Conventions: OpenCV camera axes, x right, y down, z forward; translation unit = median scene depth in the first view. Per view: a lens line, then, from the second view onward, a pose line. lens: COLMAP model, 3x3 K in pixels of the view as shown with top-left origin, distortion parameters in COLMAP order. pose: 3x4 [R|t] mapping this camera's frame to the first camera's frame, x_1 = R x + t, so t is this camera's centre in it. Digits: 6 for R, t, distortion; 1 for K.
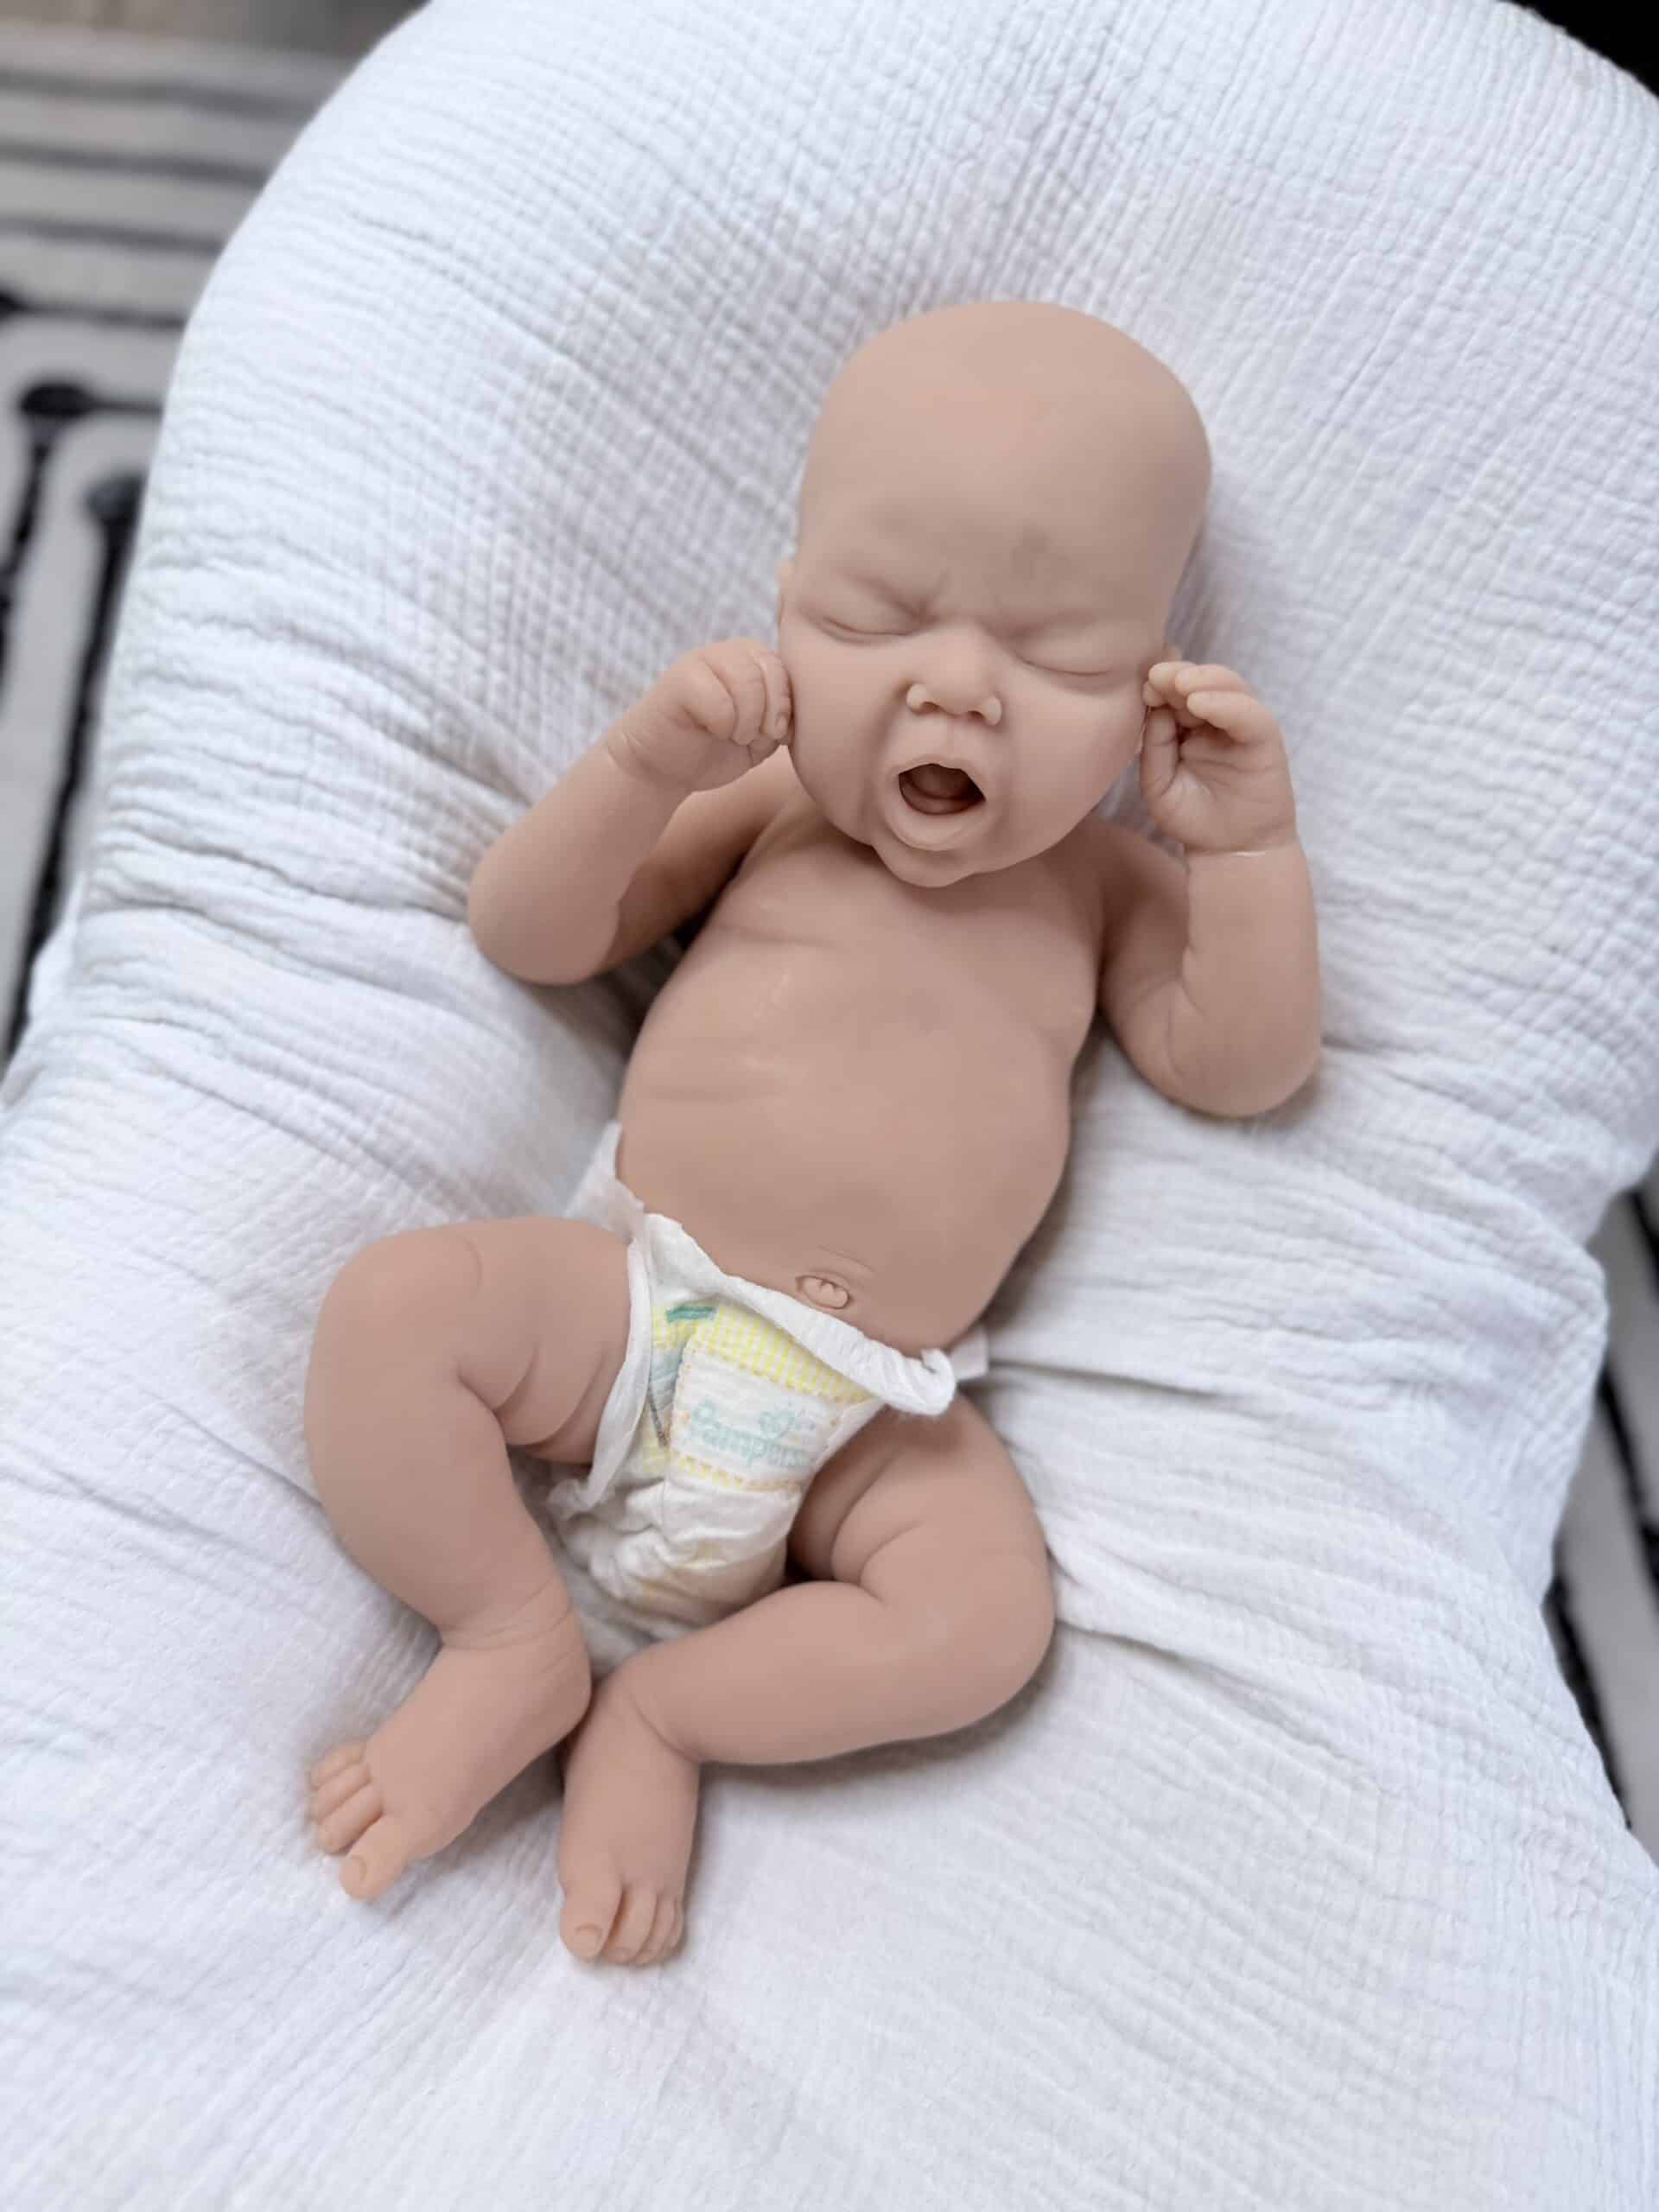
lens RADIAL K [[1561.8, 0, 829.5], [0, 1561.8, 1106.0], [0, 0, 1]] dist [0.002277, -0.005111]
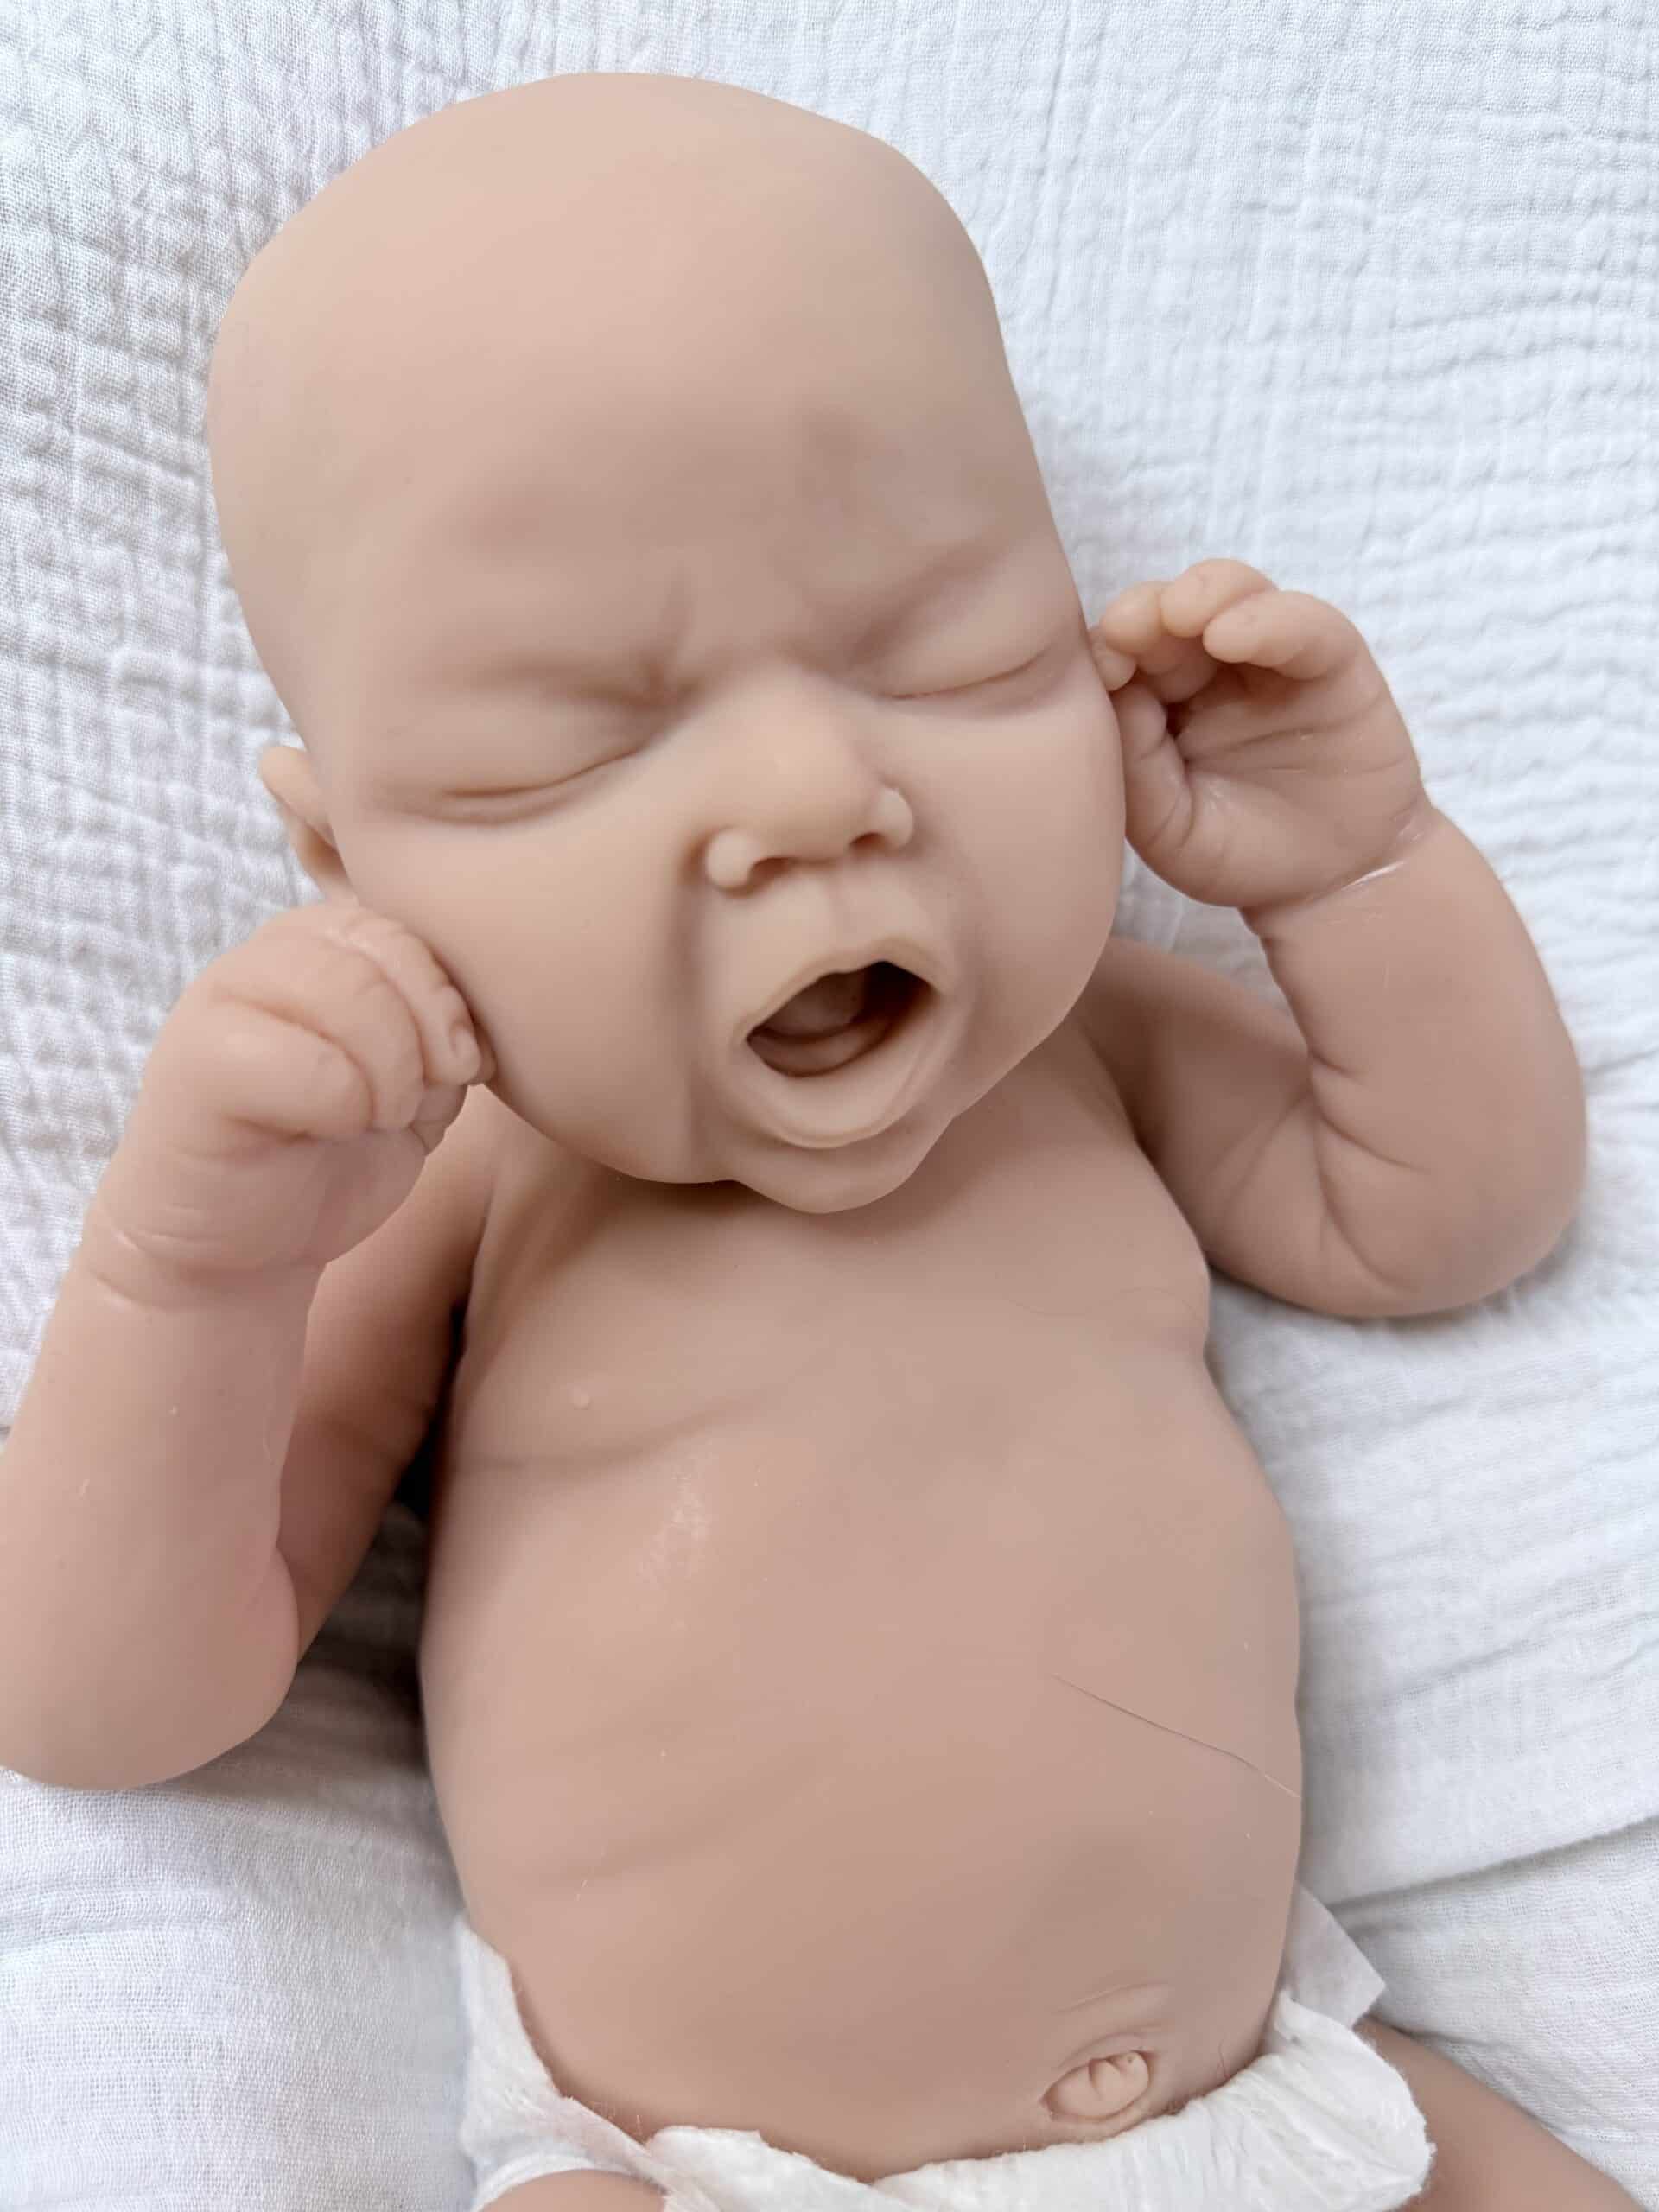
lens RADIAL K [[1636.2, 0, 802.1], [0, 1636.2, 1114.8], [0, 0, 1]] dist [-0.013140, -0.000193]
pose [[0.860632, -0.449314, 0.239645, -0.061612], [0.469932, 0.882052, -0.033885, -0.150526], [-0.196155, 0.141779, 0.970269, 0.483323]]
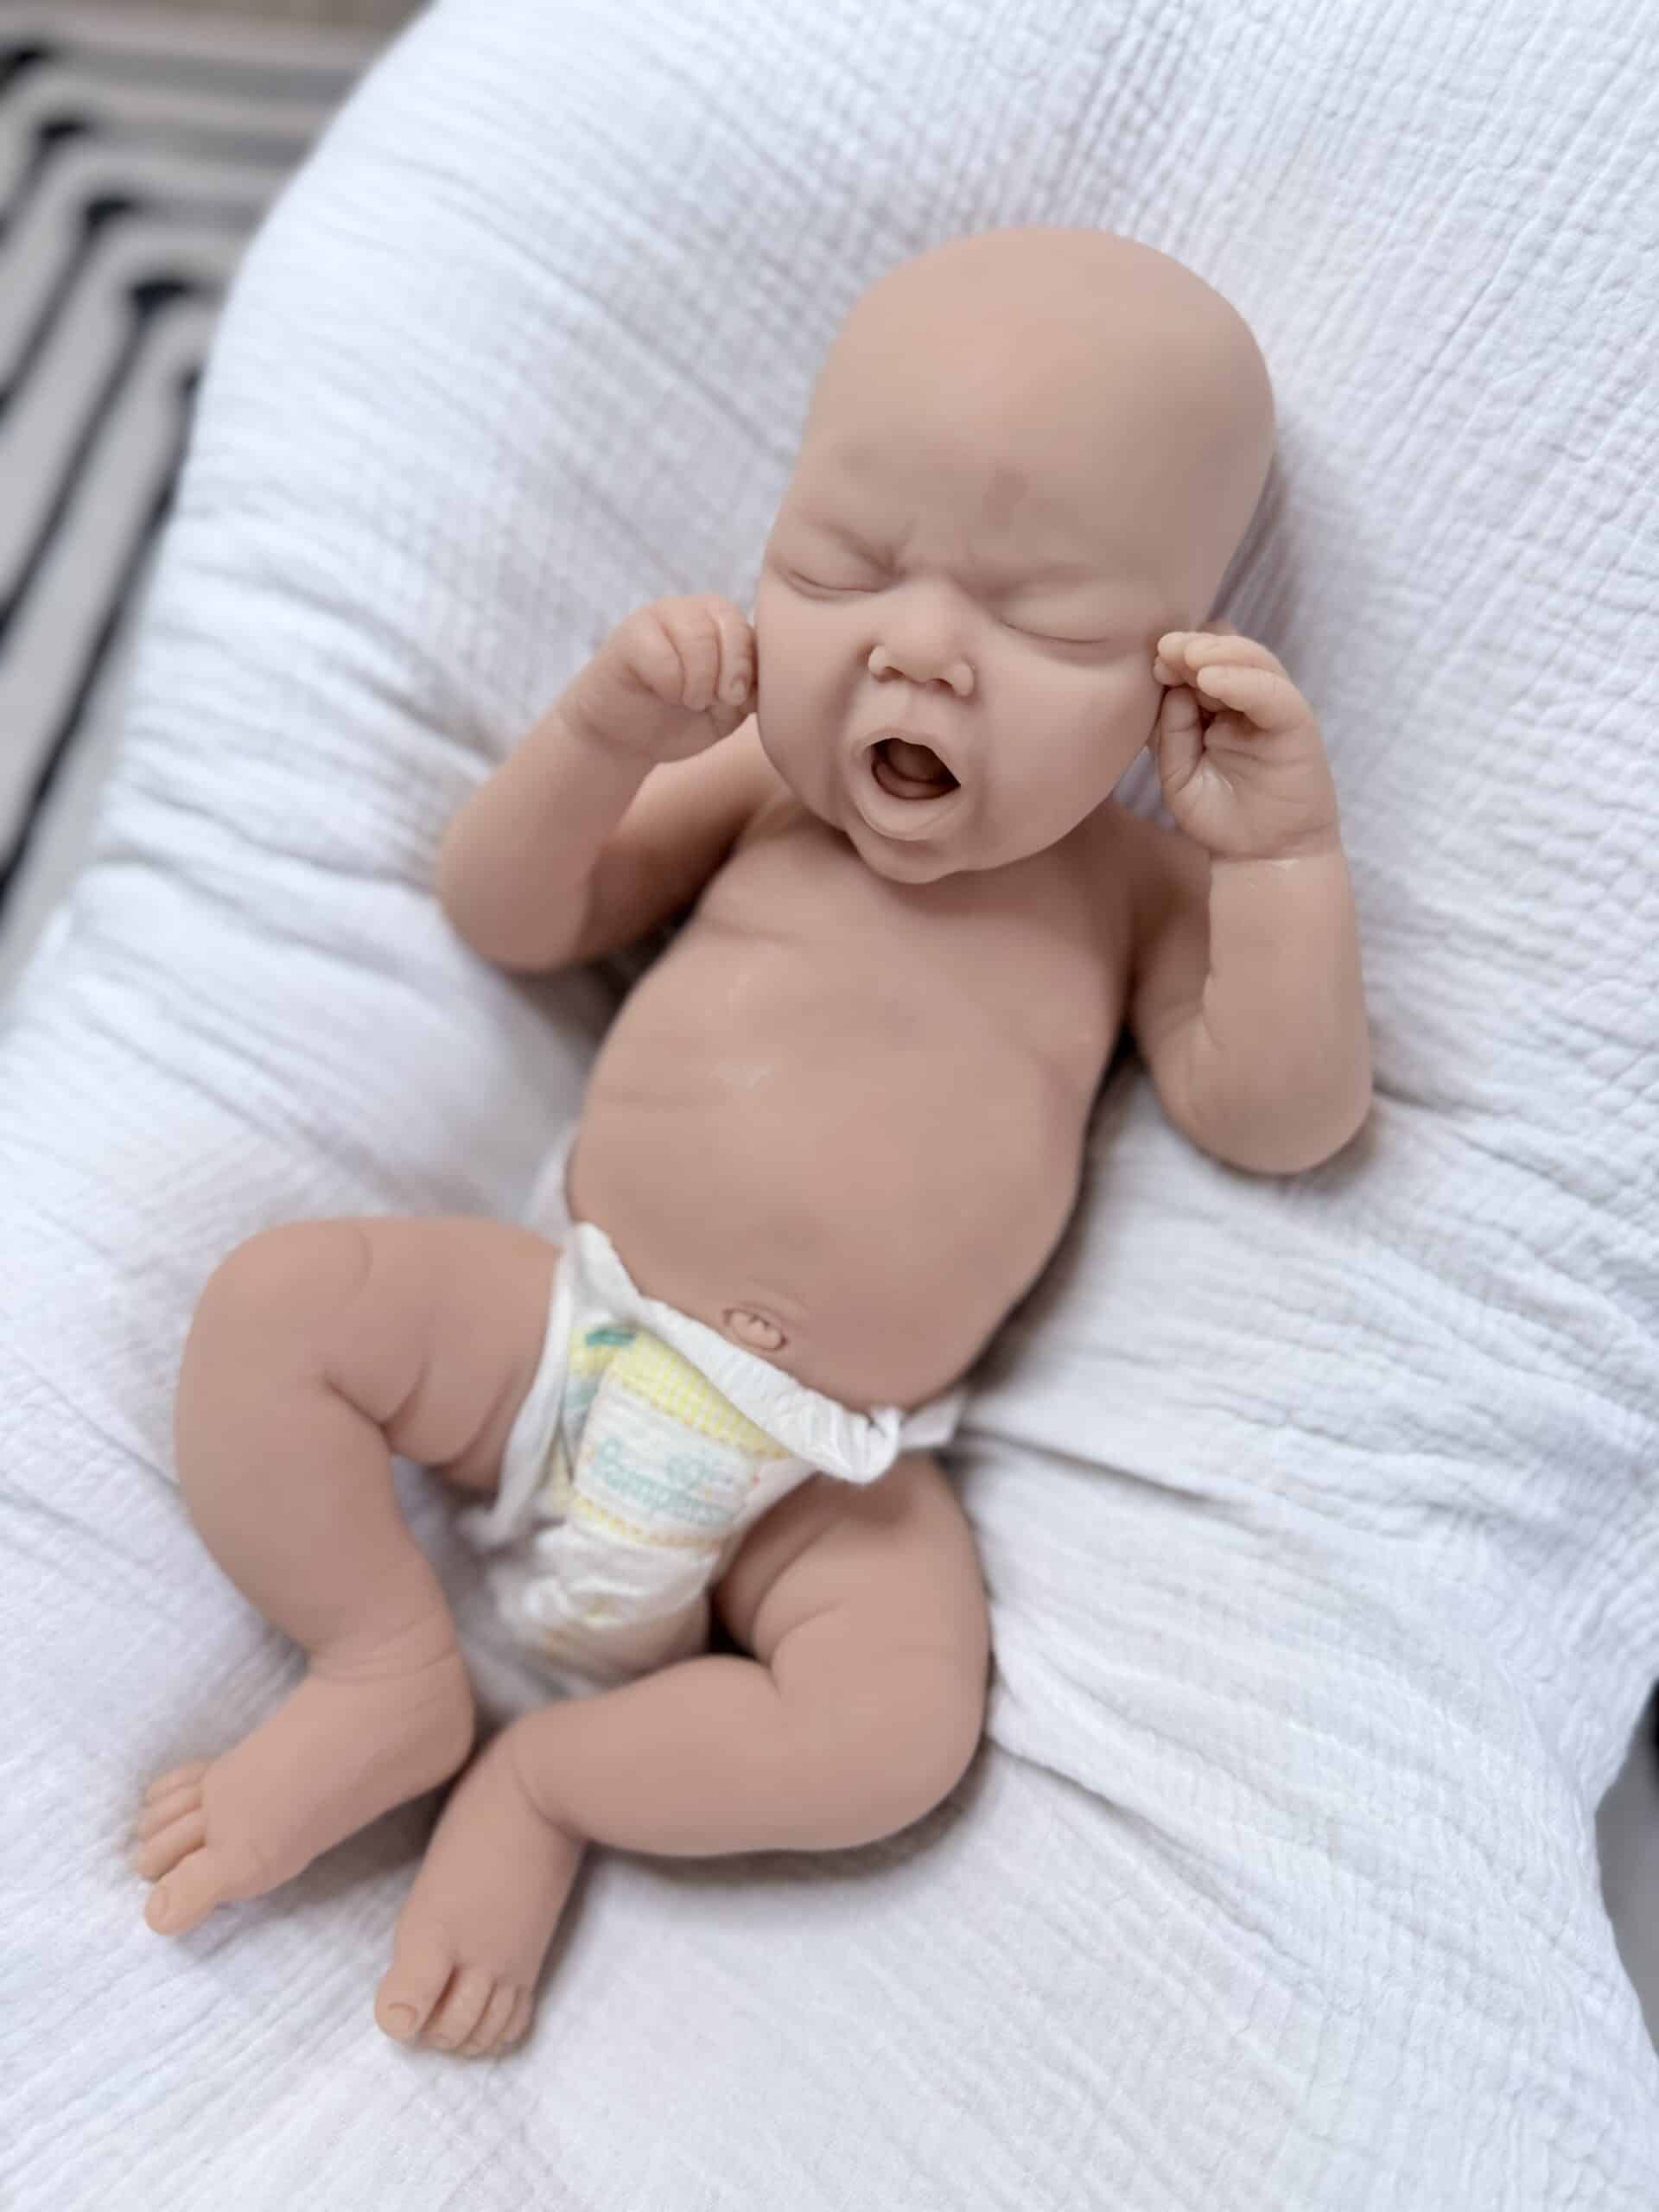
lens RADIAL K [[1585.2, 0, 833.5], [0, 1585.2, 1104.3], [0, 0, 1]] dist [-0.016931, 0.010050]
pose [[0.983352, 0.076632, -0.164760, 0.171219], [-0.080444, 0.996621, -0.016583, 0.002400], [0.162933, 0.029561, 0.986194, 0.110626]]
